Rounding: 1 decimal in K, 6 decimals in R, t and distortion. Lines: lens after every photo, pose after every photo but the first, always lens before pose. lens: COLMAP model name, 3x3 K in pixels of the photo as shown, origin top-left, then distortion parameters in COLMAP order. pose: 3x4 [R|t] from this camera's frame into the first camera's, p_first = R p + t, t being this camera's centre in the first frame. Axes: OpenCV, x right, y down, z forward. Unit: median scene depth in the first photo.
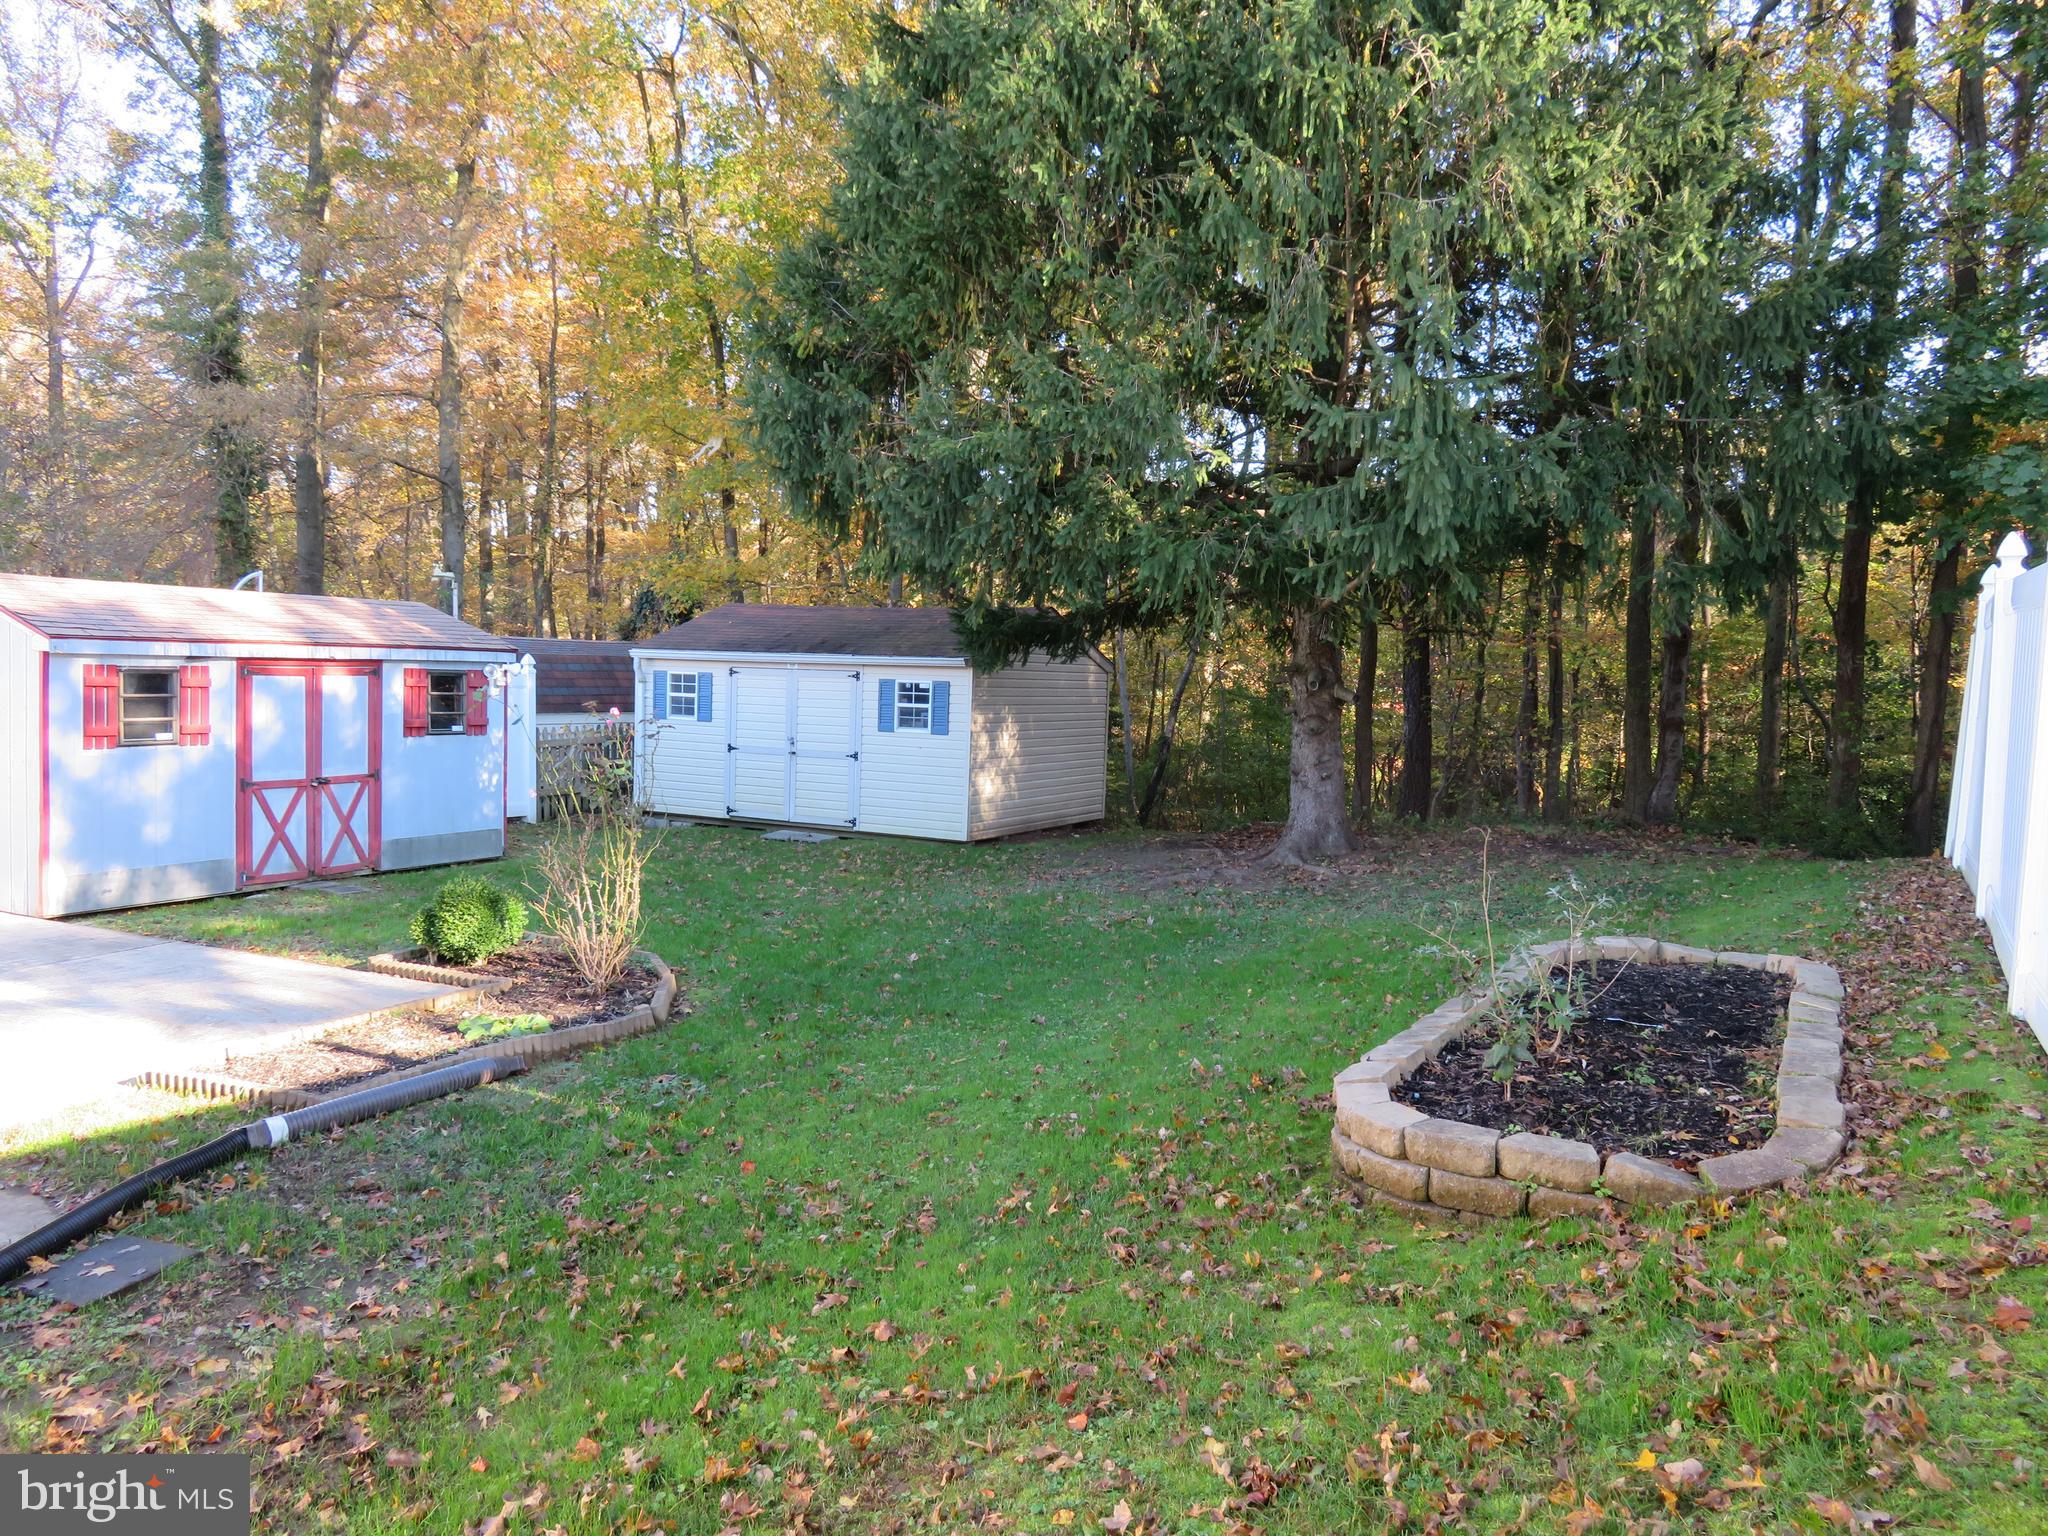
lens RADIAL K [[1448.4, 0, 1019.7], [0, 1448.4, 766.7], [0, 0, 1]] dist [-0.012416, 0.002054]
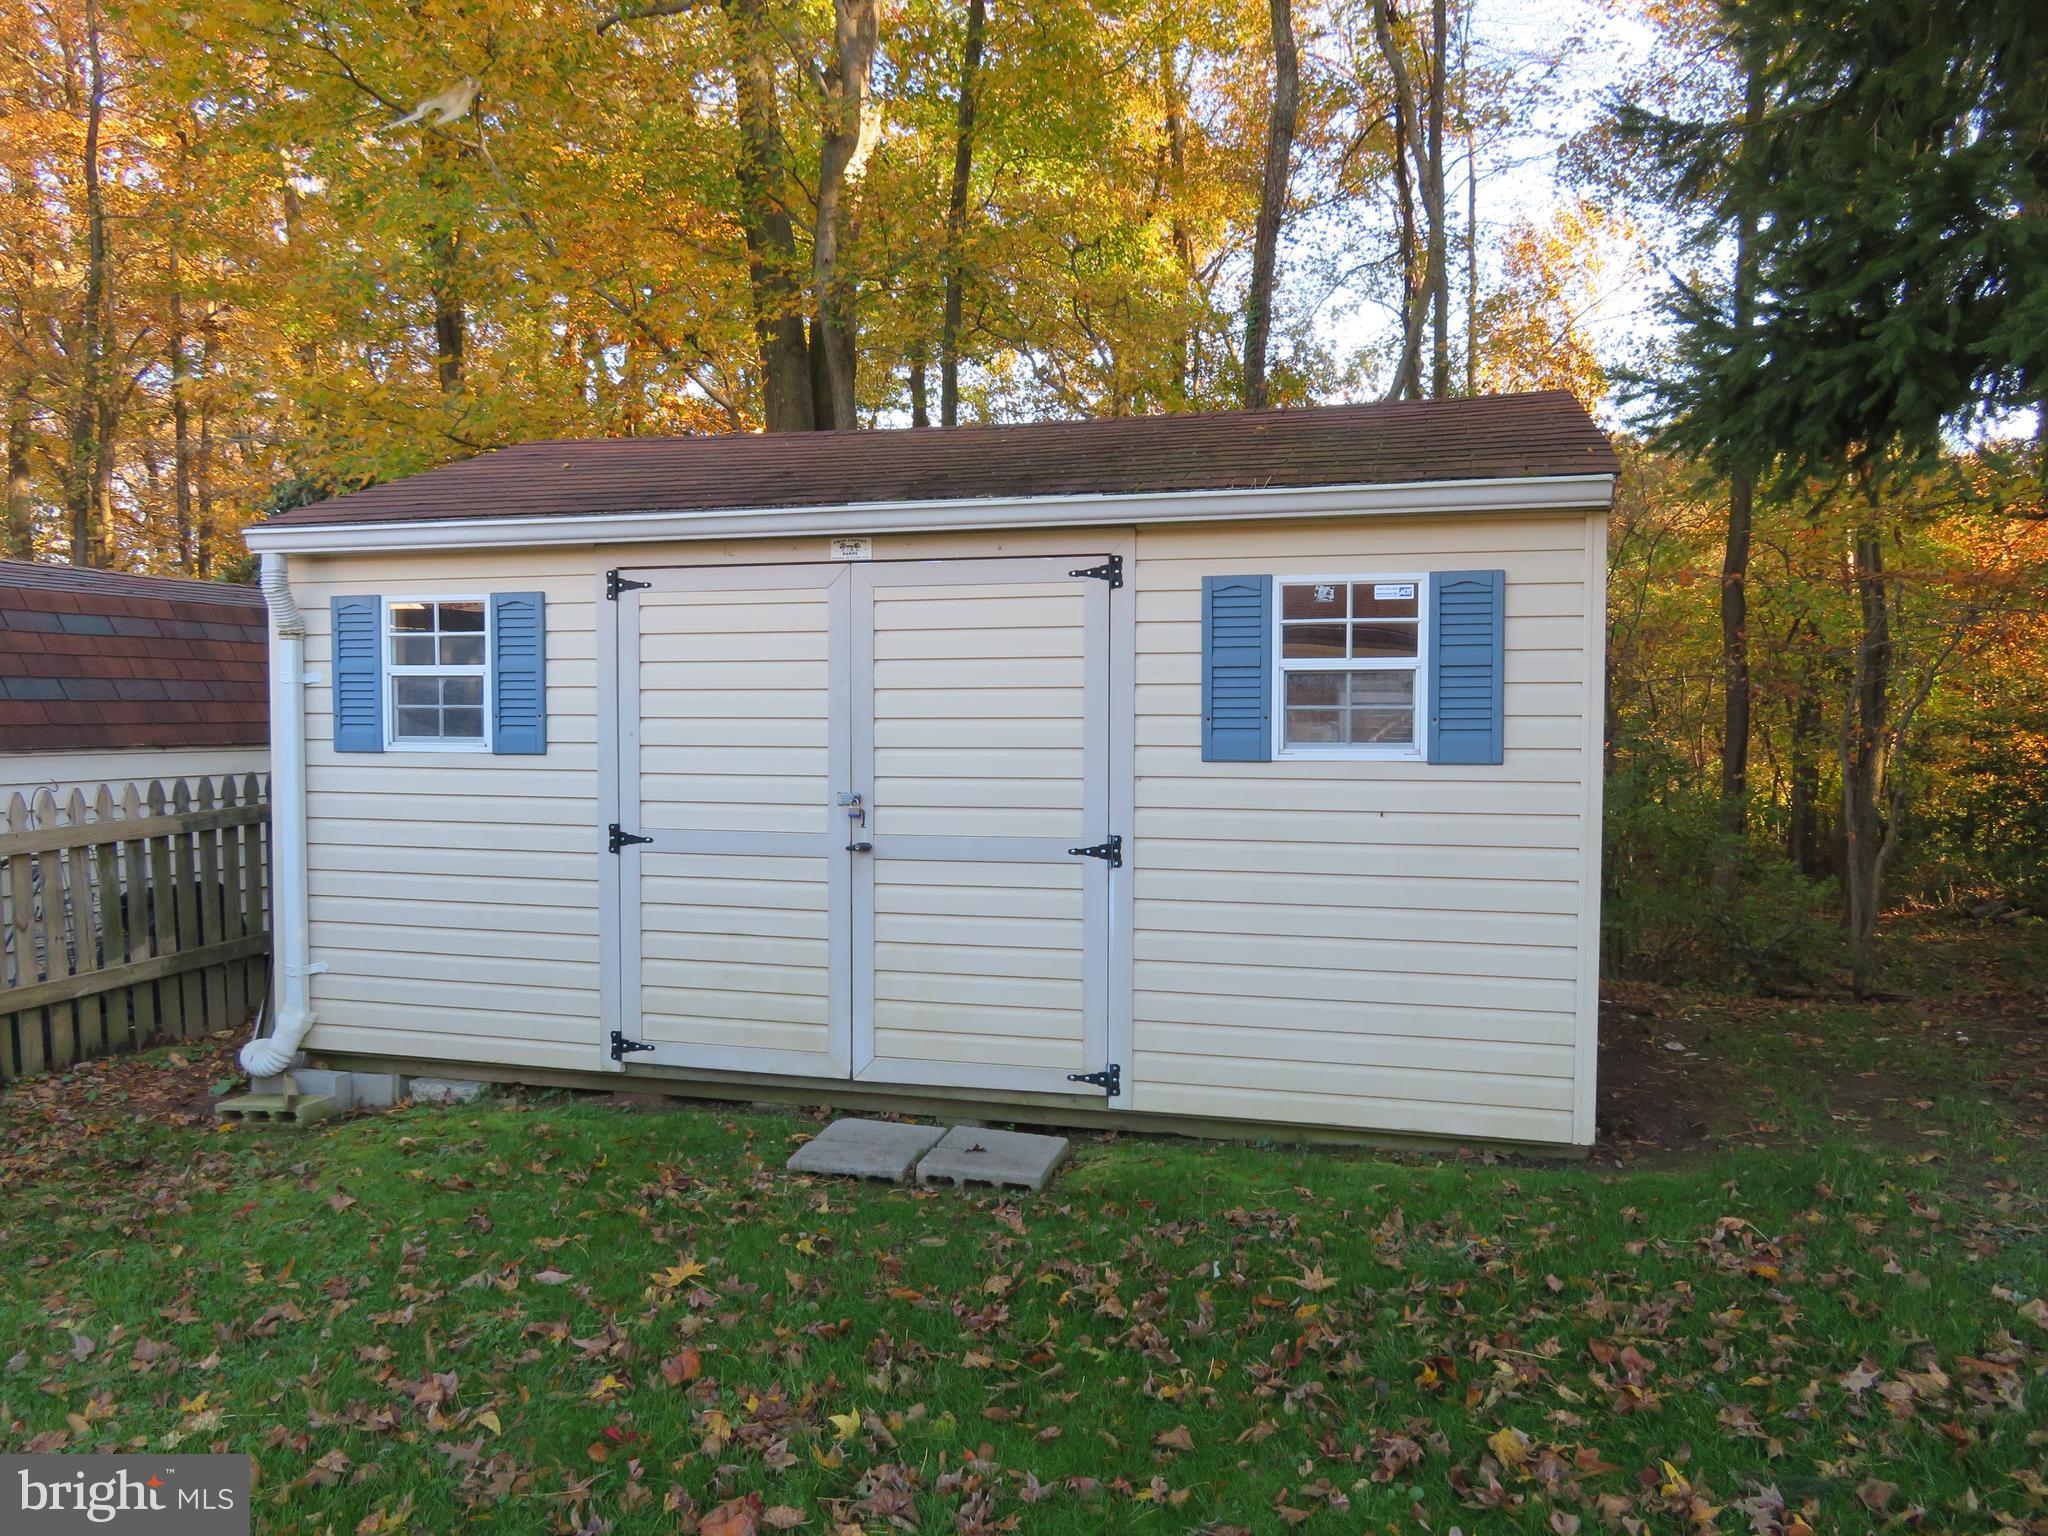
lens RADIAL K [[1448.4, 0, 1031.7], [0, 1448.4, 772.4], [0, 0, 1]] dist [-0.012416, 0.002054]
pose [[0.974424, -0.035690, 0.221867, -0.182802], [0.041824, 0.998860, -0.023010, -0.016157], [-0.220793, 0.031701, 0.974805, 0.688470]]
